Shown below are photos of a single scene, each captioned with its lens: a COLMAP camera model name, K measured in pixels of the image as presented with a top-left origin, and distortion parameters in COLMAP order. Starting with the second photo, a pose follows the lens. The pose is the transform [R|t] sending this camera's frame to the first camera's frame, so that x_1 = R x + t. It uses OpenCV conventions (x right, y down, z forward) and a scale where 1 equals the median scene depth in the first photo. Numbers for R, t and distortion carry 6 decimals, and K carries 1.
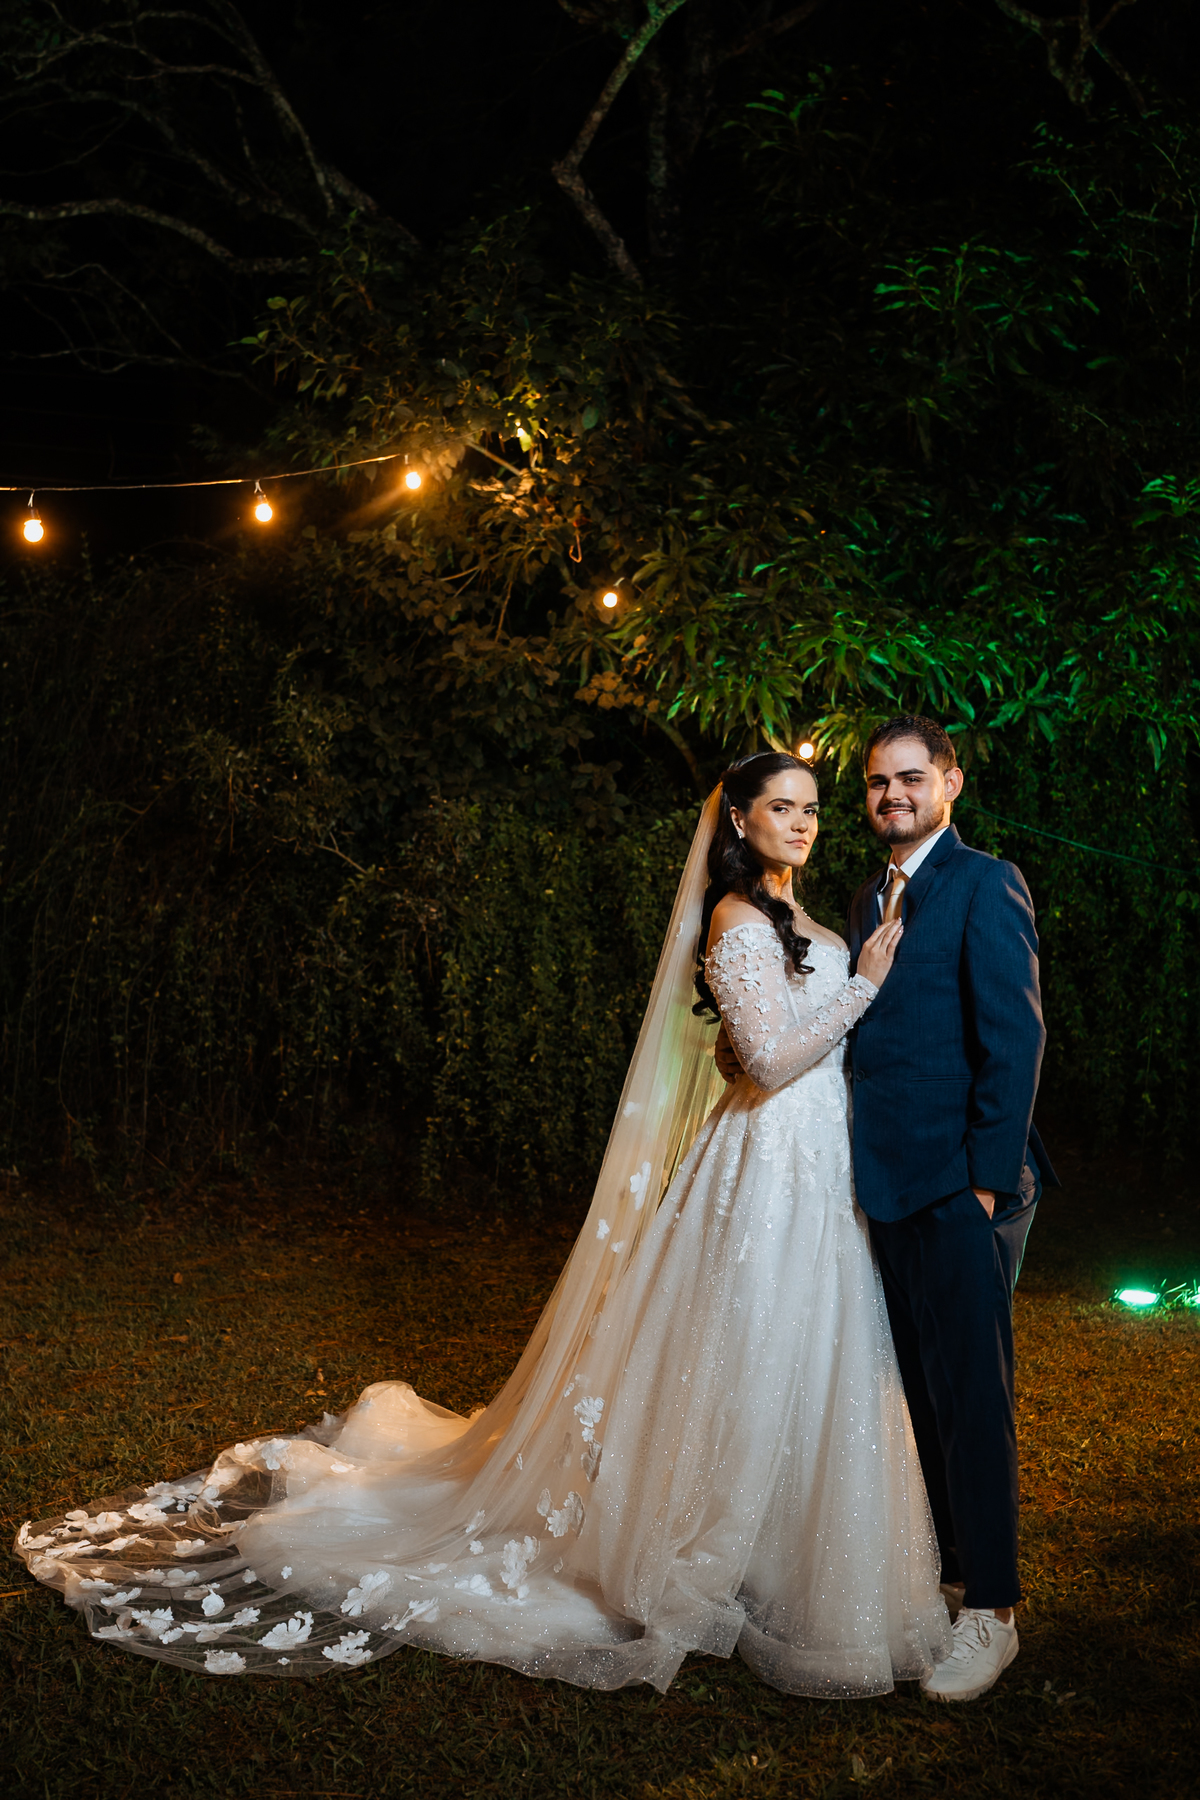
lens RADIAL K [[1769.2, 0, 603.7], [0, 1769.2, 909.2], [0, 0, 1]] dist [-0.121875, 0.000000]
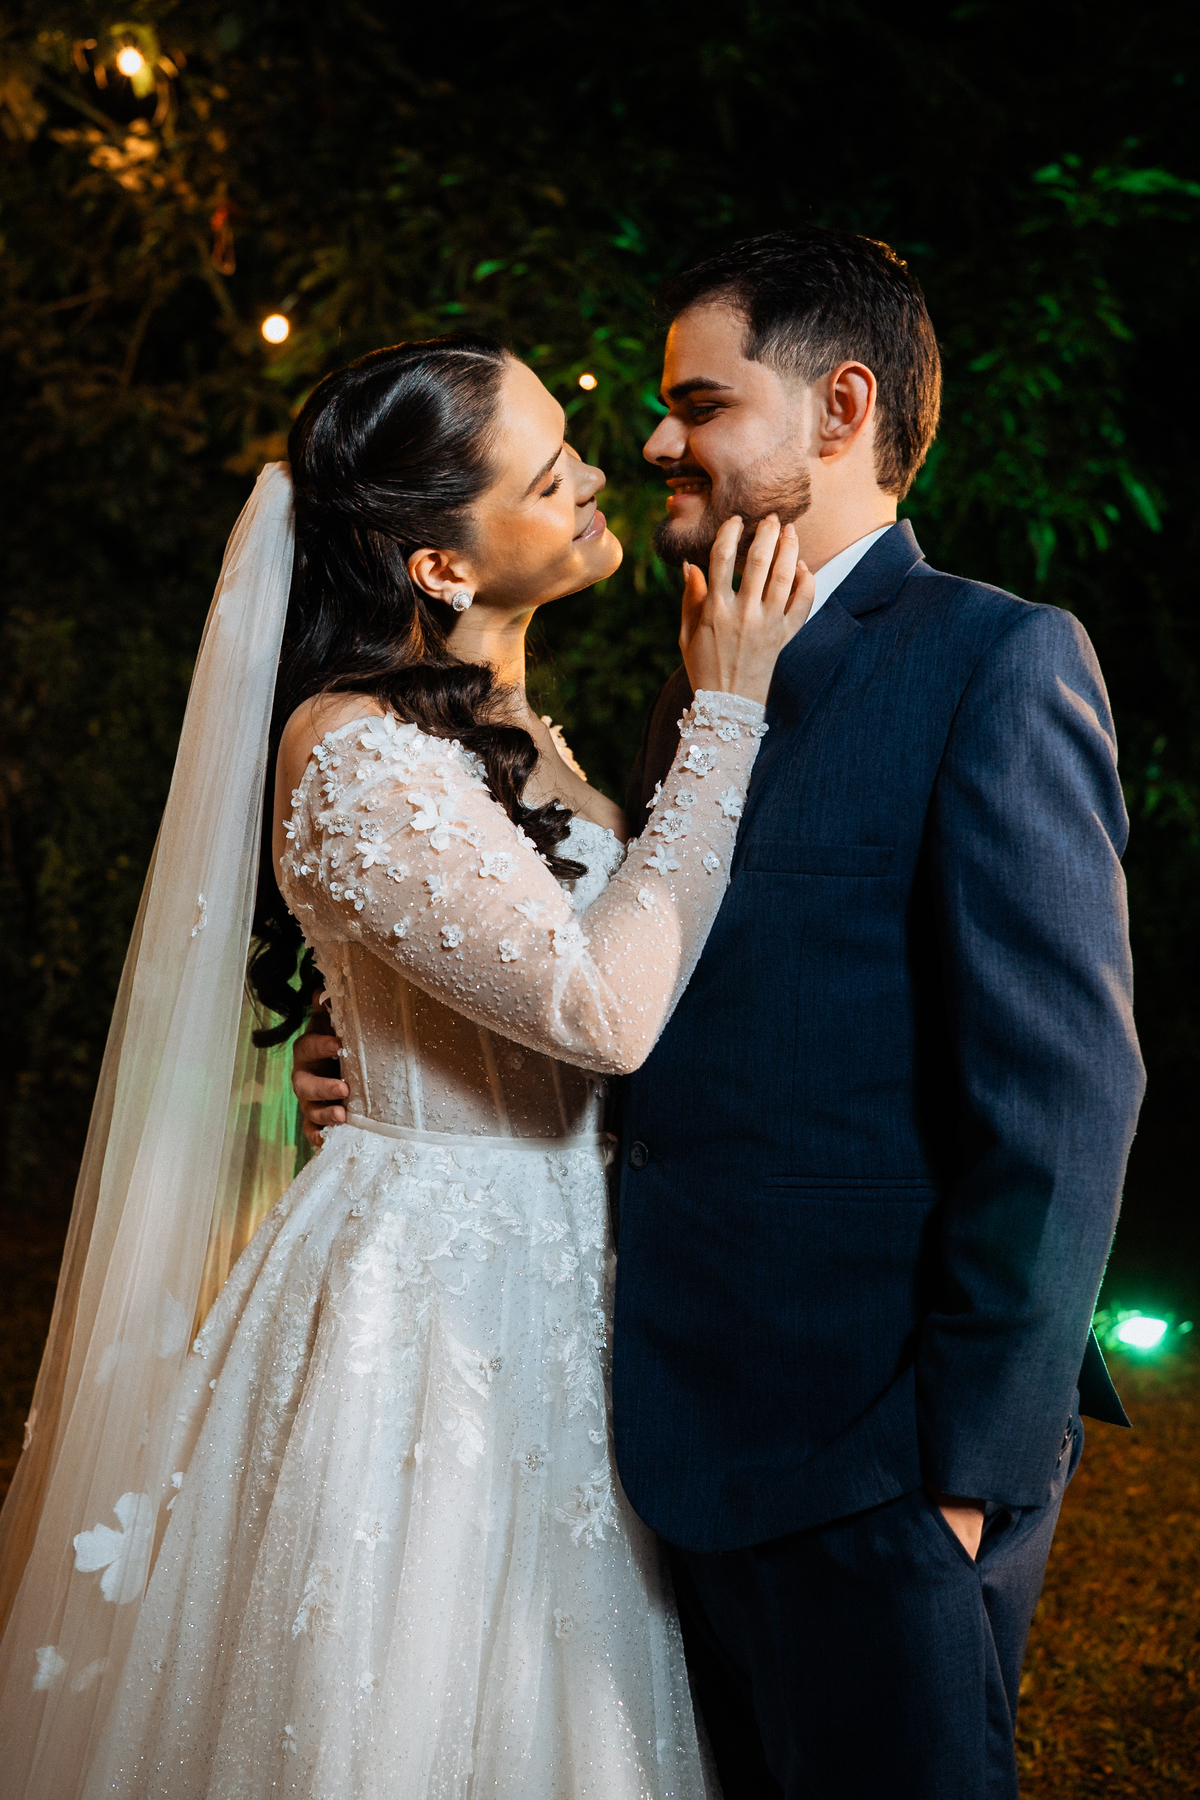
lens RADIAL K [[1769.2, 0, 592.1], [0, 1769.2, 937.8], [0, 0, 1]] dist [-0.121875, 0.000000]
pose [[0.992786, -0.014034, 0.119074, 0.042908], [0.003678, 0.996223, 0.086749, 0.004844], [-0.119842, -0.085686, 0.989088, 0.291194]]
